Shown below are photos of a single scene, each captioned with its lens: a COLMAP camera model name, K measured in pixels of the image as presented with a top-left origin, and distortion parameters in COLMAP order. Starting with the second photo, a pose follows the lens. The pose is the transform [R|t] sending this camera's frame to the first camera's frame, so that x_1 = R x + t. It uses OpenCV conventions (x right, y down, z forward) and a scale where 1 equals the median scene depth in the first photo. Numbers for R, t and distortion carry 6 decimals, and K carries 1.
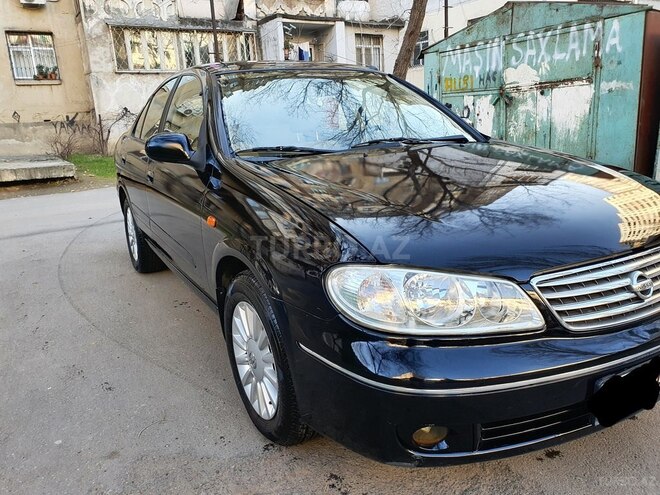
lens RADIAL K [[514.8, 0, 327.1], [0, 514.8, 251.7], [0, 0, 1]] dist [-0.002402, 0.023377]
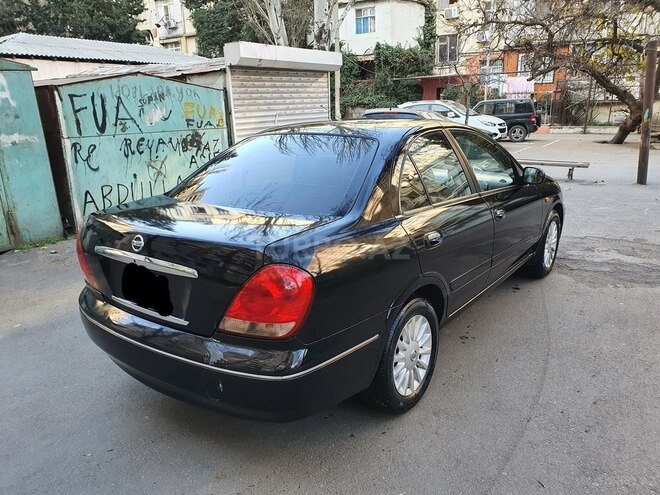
lens RADIAL K [[514.8, 0, 329.3], [0, 514.8, 248.0], [0, 0, 1]] dist [-0.002402, 0.023377]
pose [[-0.402037, -0.189680, 0.895761, -0.560897], [0.276914, 0.907305, 0.316410, -0.249899], [-0.872746, 0.375257, -0.312245, 0.775778]]
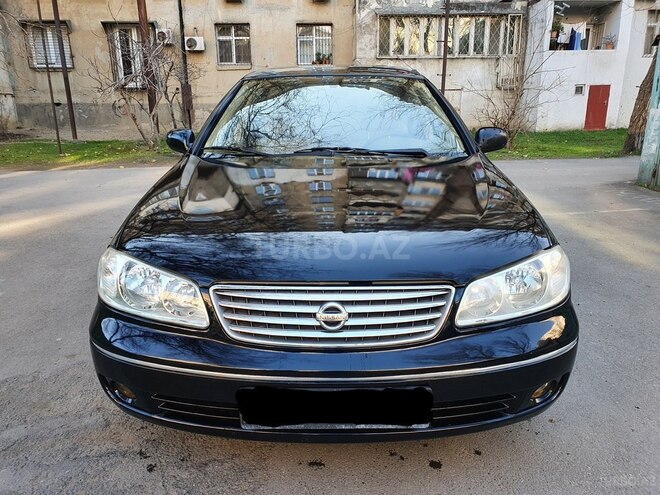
lens RADIAL K [[514.8, 0, 335.8], [0, 514.8, 253.6], [0, 0, 1]] dist [-0.002402, 0.023377]
pose [[0.869201, 0.173069, -0.463181, 0.233802], [-0.156673, 0.984875, 0.073990, -0.029410], [0.468981, 0.008256, 0.883170, 0.023862]]
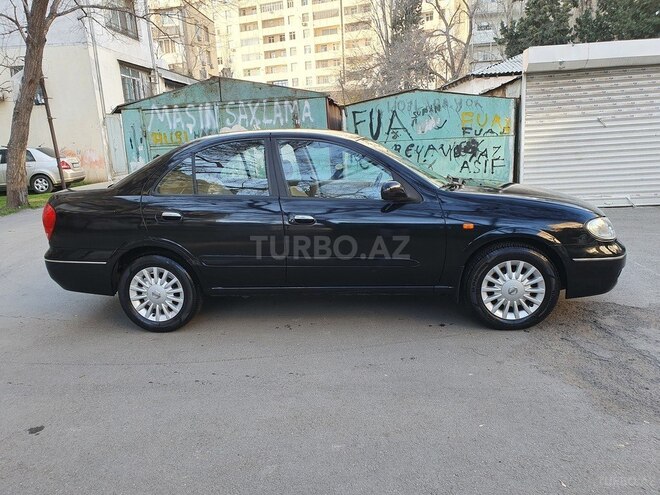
lens RADIAL K [[514.8, 0, 328.1], [0, 514.8, 249.1], [0, 0, 1]] dist [-0.002402, 0.023377]
pose [[0.587678, -0.155856, 0.793942, -0.584228], [0.228390, 0.973321, 0.022014, -0.039681], [-0.776191, 0.168391, 0.607595, 0.095933]]
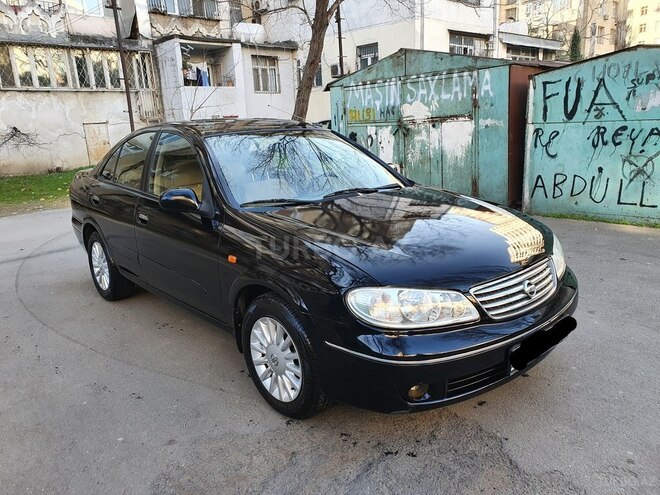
lens RADIAL K [[514.8, 0, 326.2], [0, 514.8, 248.3], [0, 0, 1]] dist [-0.002402, 0.023377]
pose [[0.978825, -0.046748, 0.199290, -0.075544], [0.052309, 0.998372, -0.022728, -0.013245], [-0.197904, 0.032671, 0.979677, -0.105707]]
